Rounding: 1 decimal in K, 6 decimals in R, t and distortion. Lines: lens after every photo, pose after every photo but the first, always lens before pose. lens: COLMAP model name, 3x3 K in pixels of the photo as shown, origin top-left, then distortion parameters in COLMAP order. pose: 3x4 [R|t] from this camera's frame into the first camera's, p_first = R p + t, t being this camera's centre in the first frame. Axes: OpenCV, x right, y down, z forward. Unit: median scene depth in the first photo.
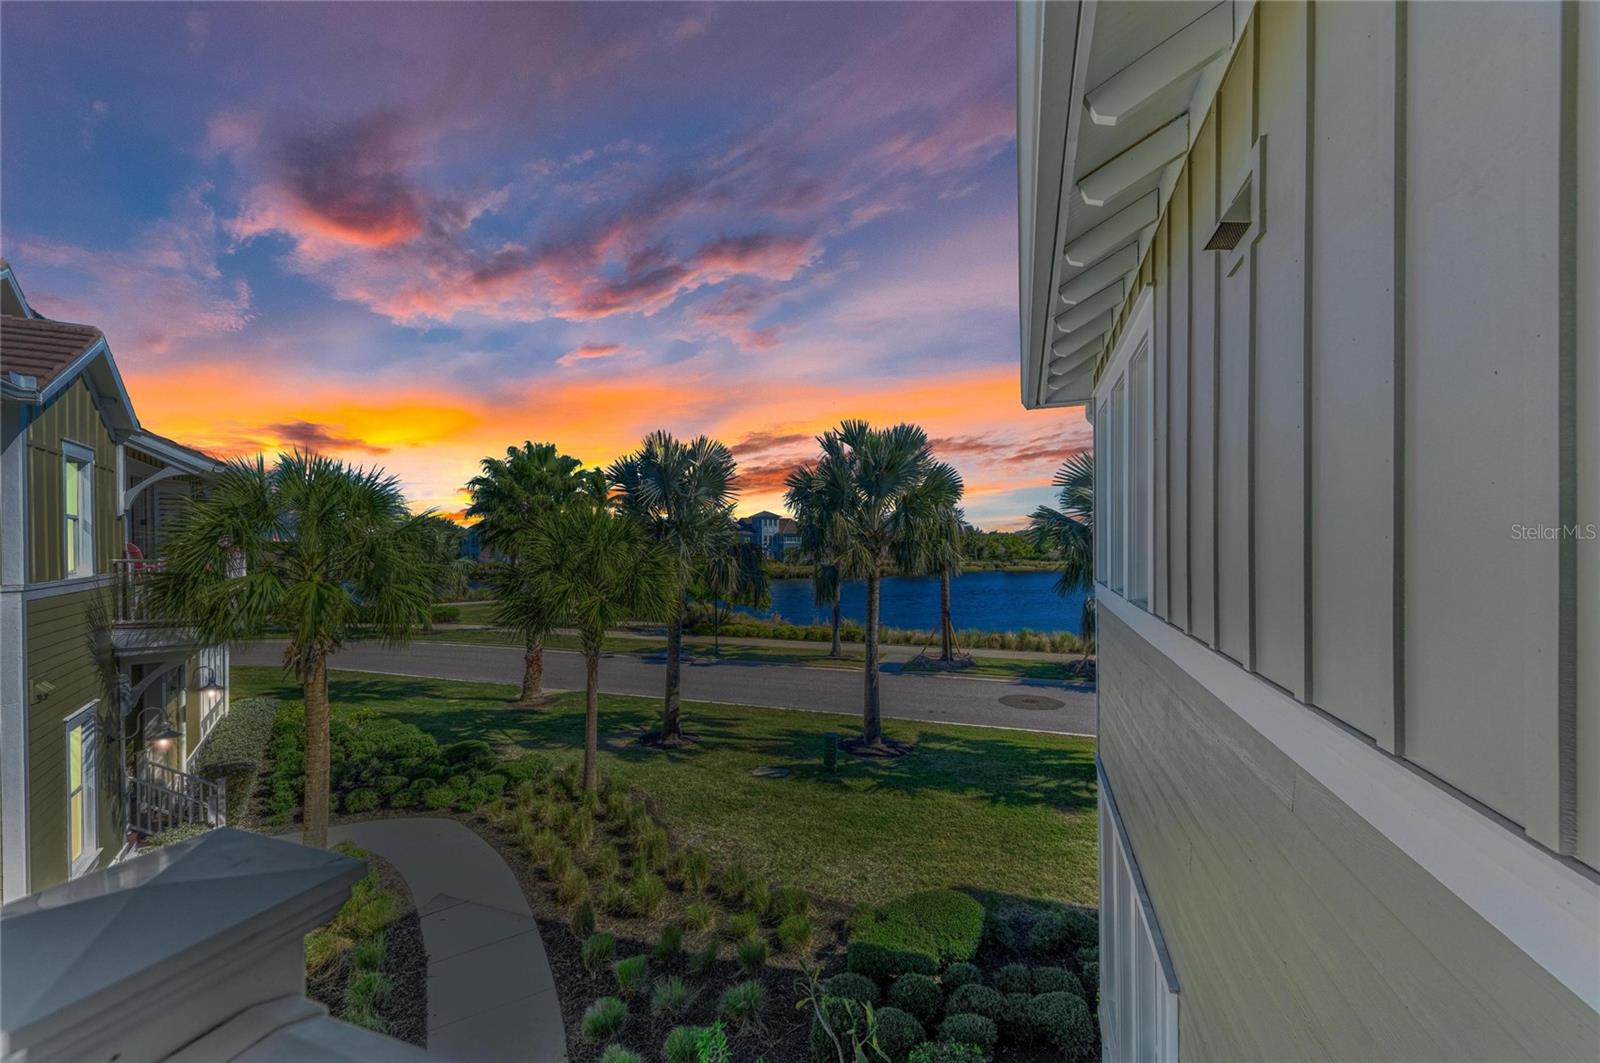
lens RADIAL K [[625.1, 0, 802.8], [0, 625.1, 536.9], [0, 0, 1]] dist [0.010246, -0.003410]
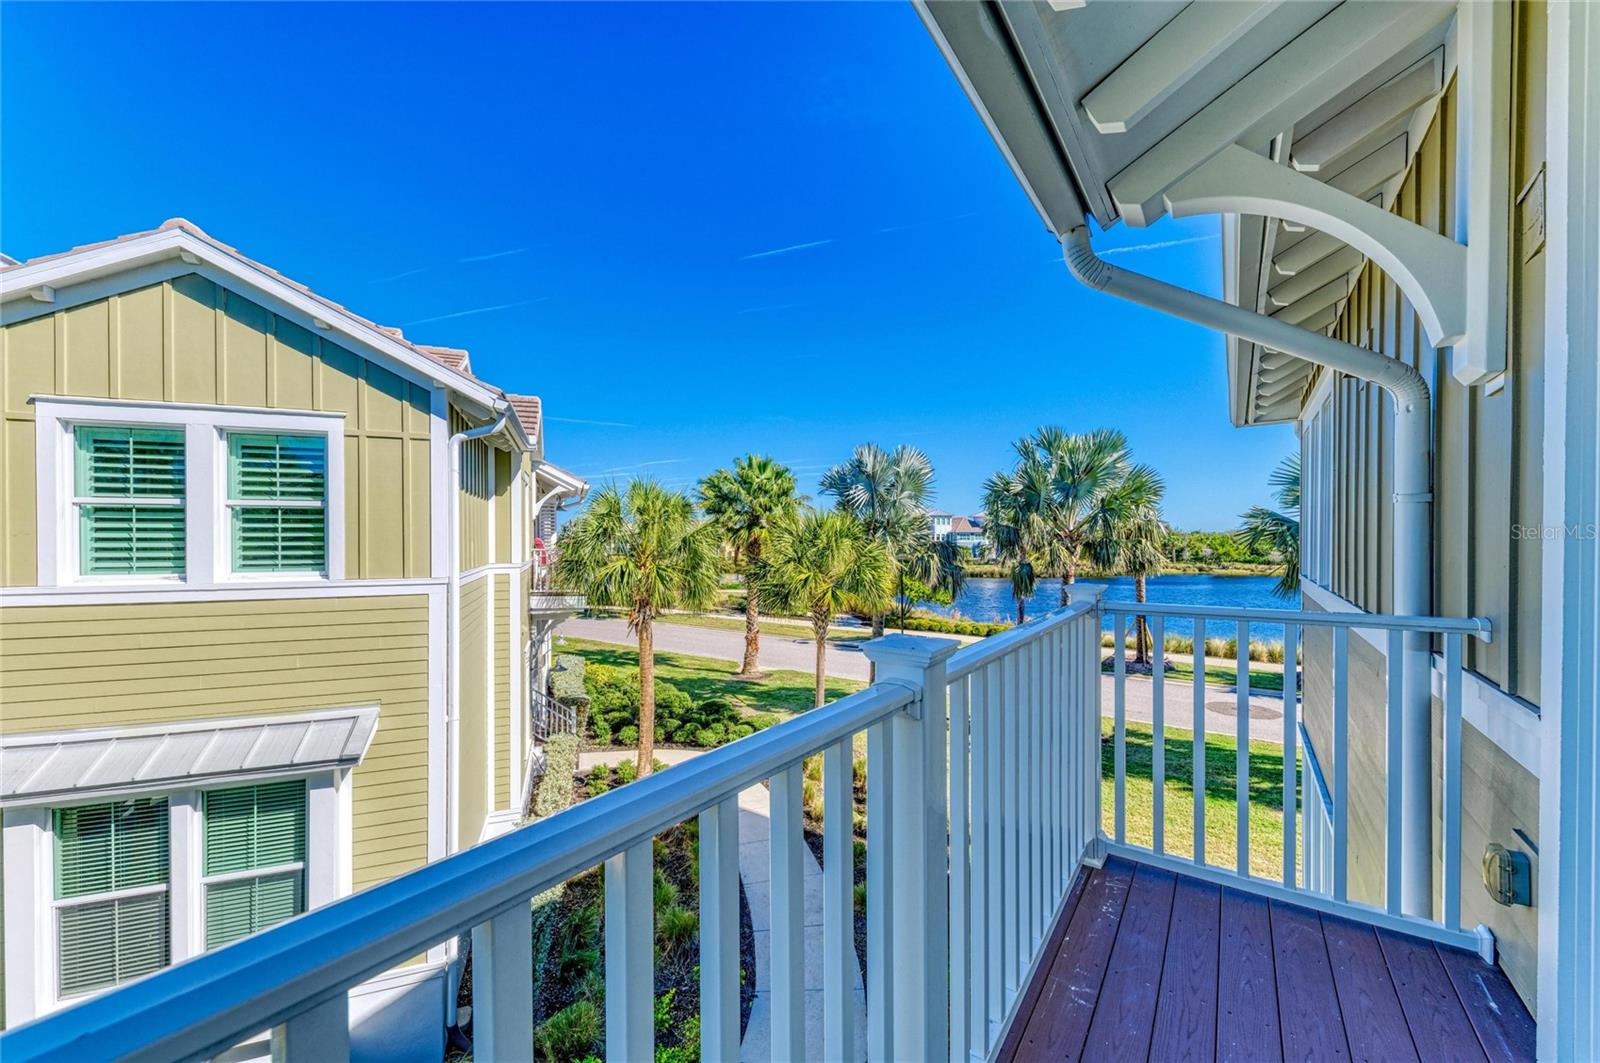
lens RADIAL K [[625.1, 0, 797.7], [0, 625.1, 536.0], [0, 0, 1]] dist [0.010246, -0.003410]
pose [[0.963750, 0.004958, -0.266762, -0.046566], [-0.004682, 0.999988, 0.001672, -0.000109], [0.266767, -0.000362, 0.963761, -0.139792]]
